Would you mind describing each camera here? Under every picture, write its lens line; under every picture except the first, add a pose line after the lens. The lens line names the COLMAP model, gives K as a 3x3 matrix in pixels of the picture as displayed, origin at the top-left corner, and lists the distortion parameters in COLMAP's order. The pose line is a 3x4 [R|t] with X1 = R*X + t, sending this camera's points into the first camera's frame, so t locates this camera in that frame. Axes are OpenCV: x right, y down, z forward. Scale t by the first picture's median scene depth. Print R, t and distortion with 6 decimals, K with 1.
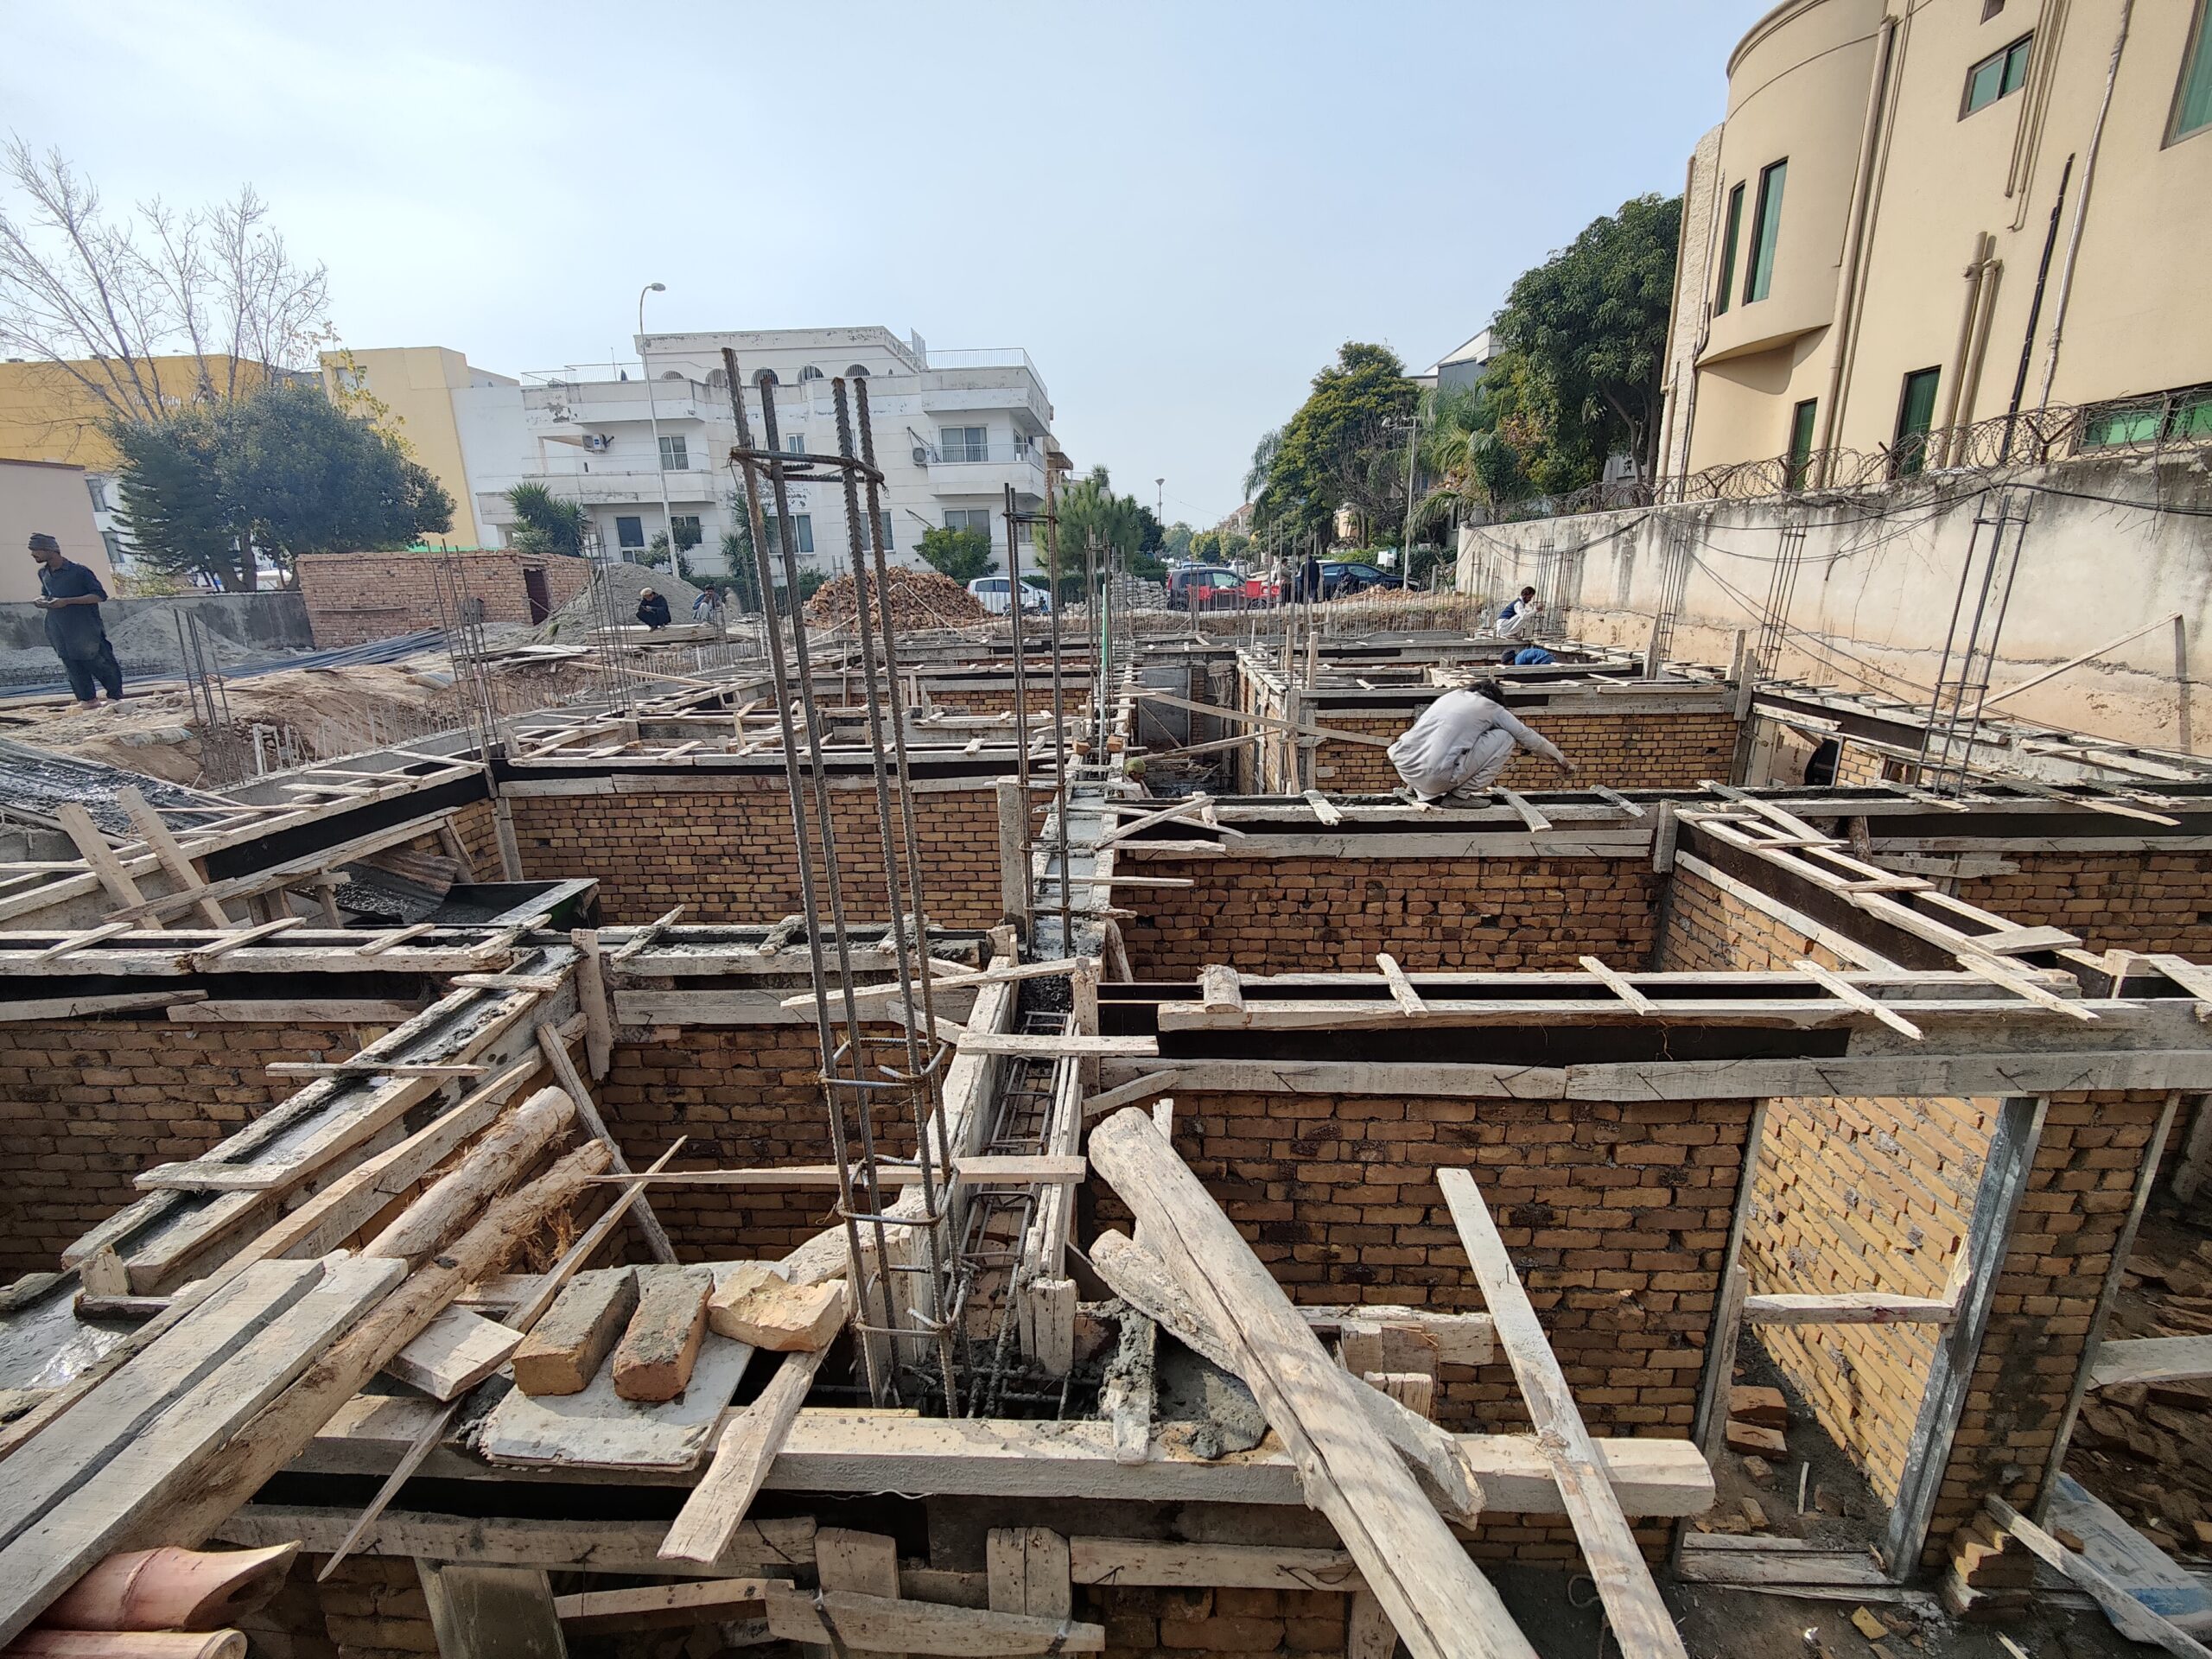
lens RADIAL K [[955.0, 0, 1100.3], [0, 955.0, 838.9], [0, 0, 1]] dist [-0.005263, -0.001459]
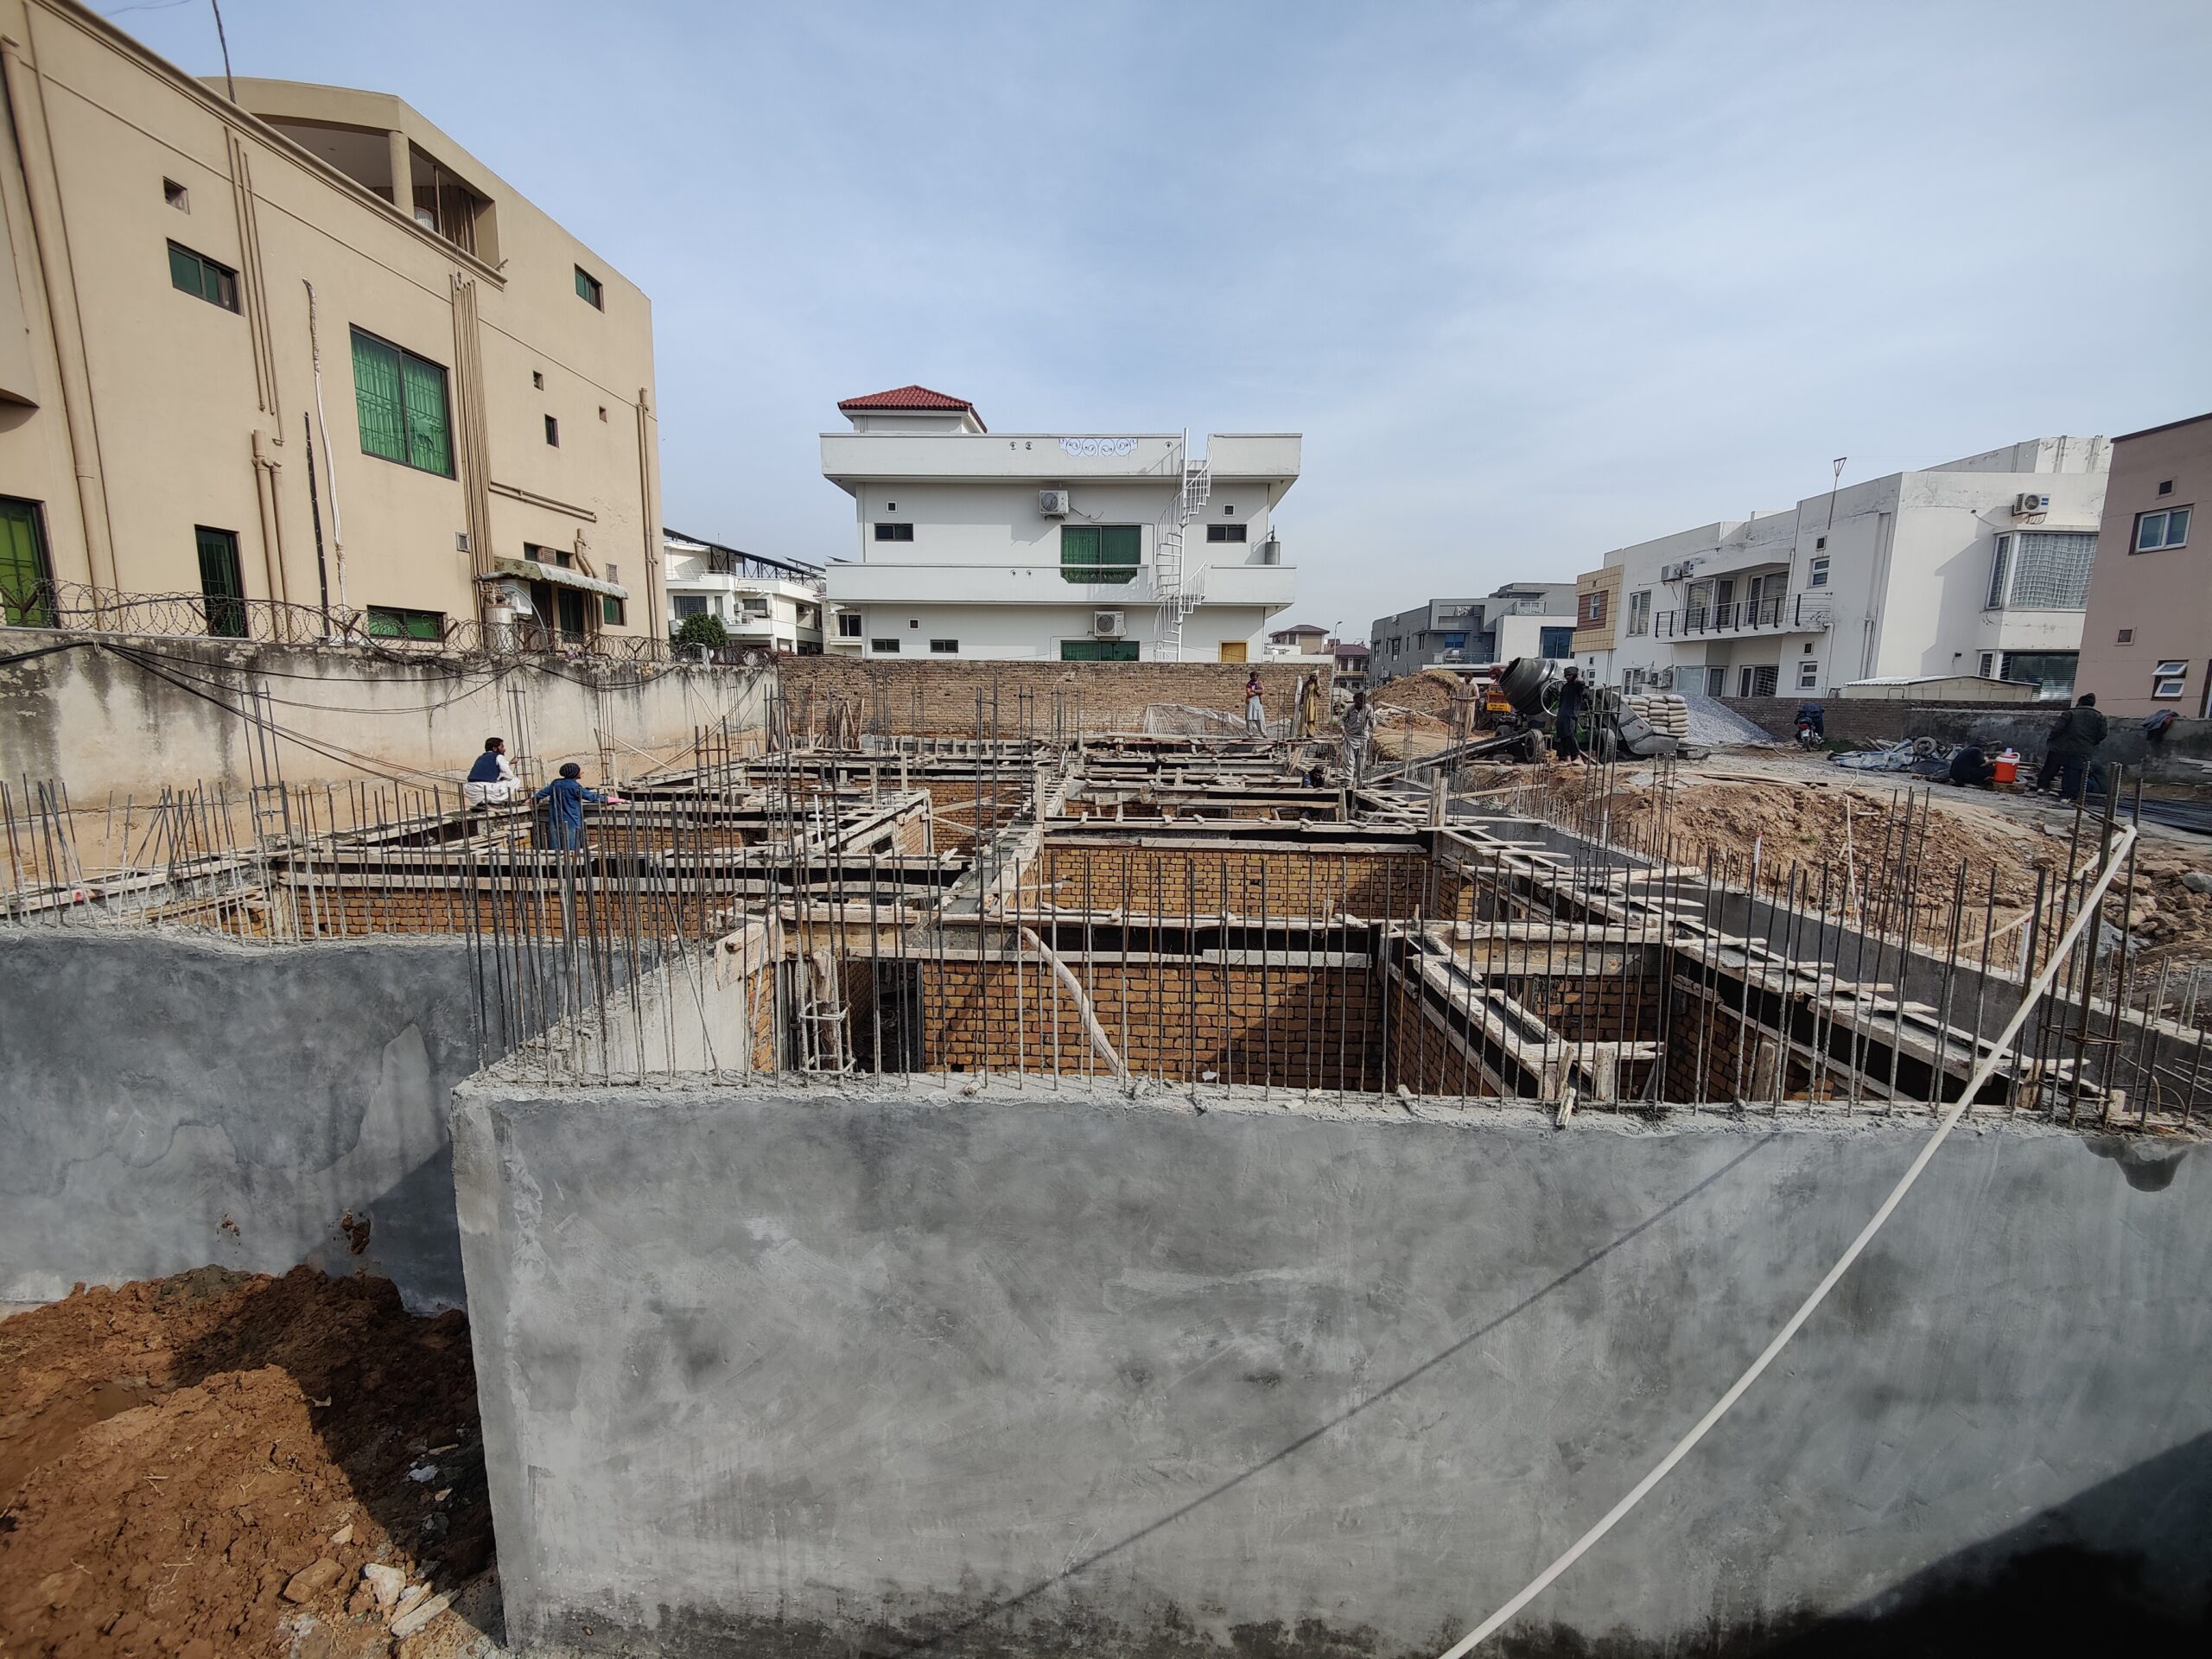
lens RADIAL K [[955.0, 0, 1093.6], [0, 955.0, 831.6], [0, 0, 1]] dist [-0.005263, -0.001459]
pose [[-0.999727, 0.021756, -0.008486, -0.041373], [0.016254, 0.909192, 0.416059, -0.627794], [0.016767, 0.415808, -0.909298, 2.130576]]
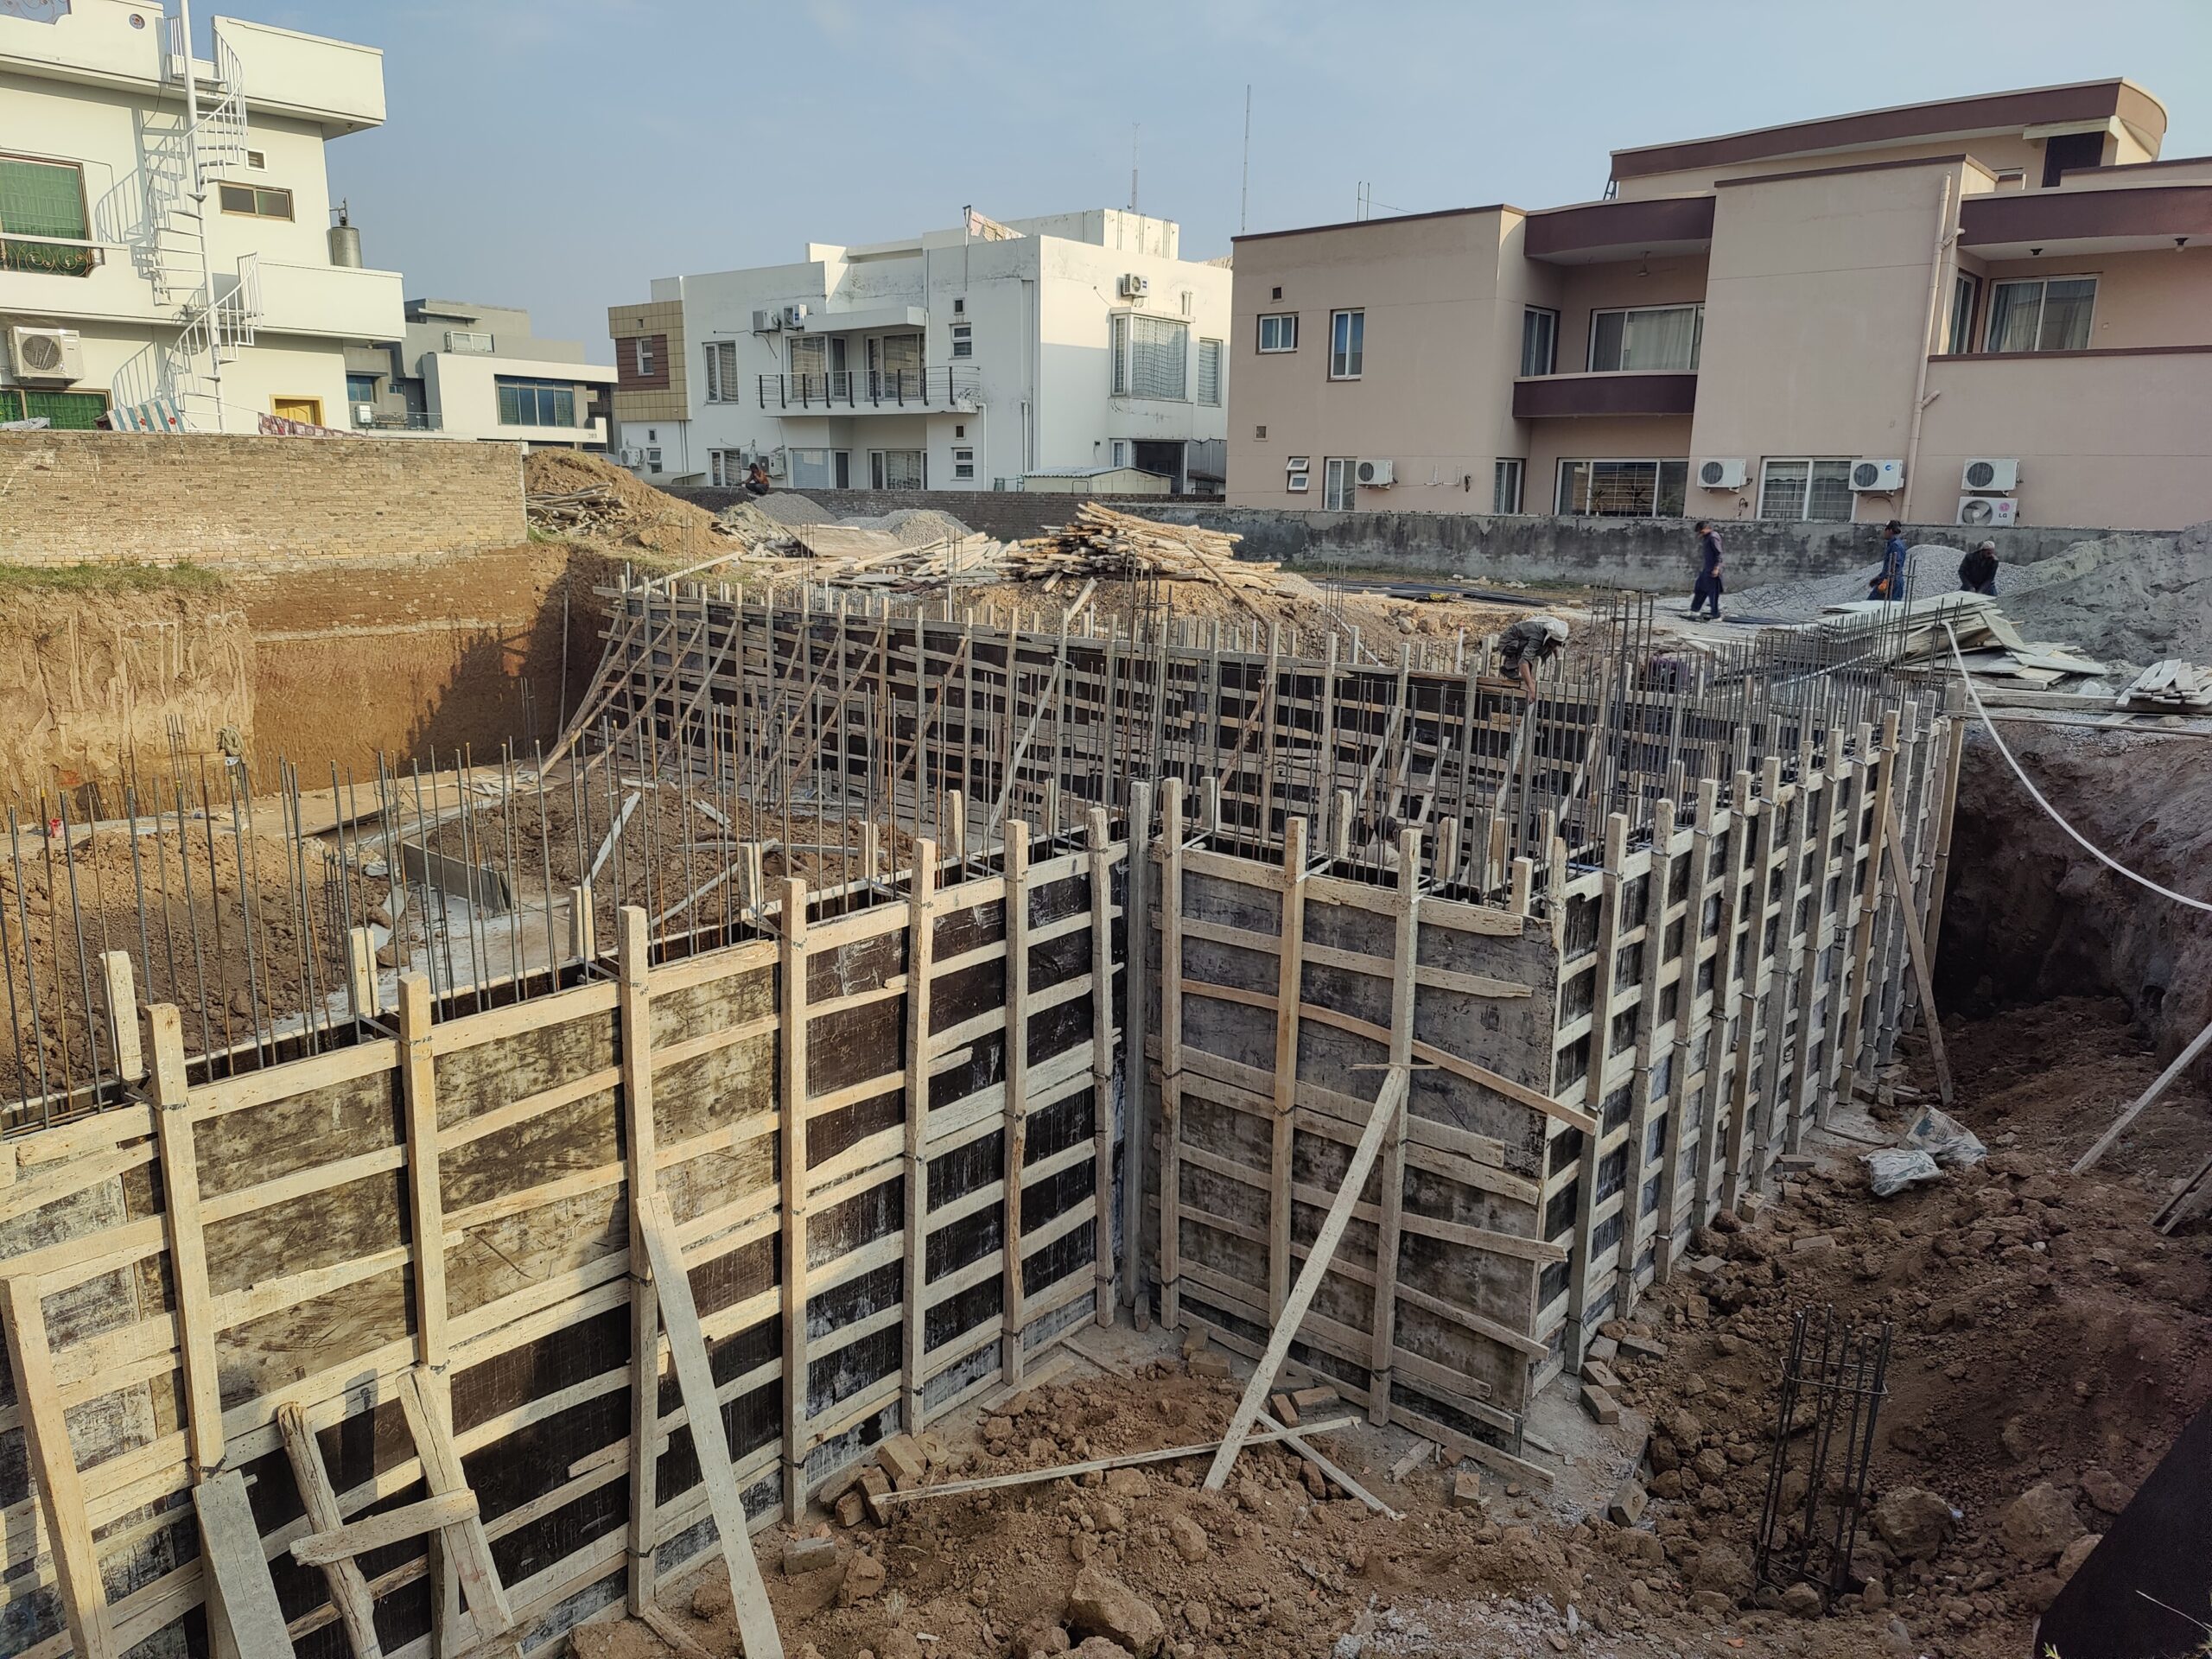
lens RADIAL K [[1508.1, 0, 1092.4], [0, 1508.1, 842.8], [0, 0, 1]] dist [0.029154, -0.027597]
pose [[-0.620831, 0.204160, -0.756893, 0.706103], [-0.210604, 0.886566, 0.411882, -0.640973], [0.755126, 0.415114, -0.507411, 2.022704]]
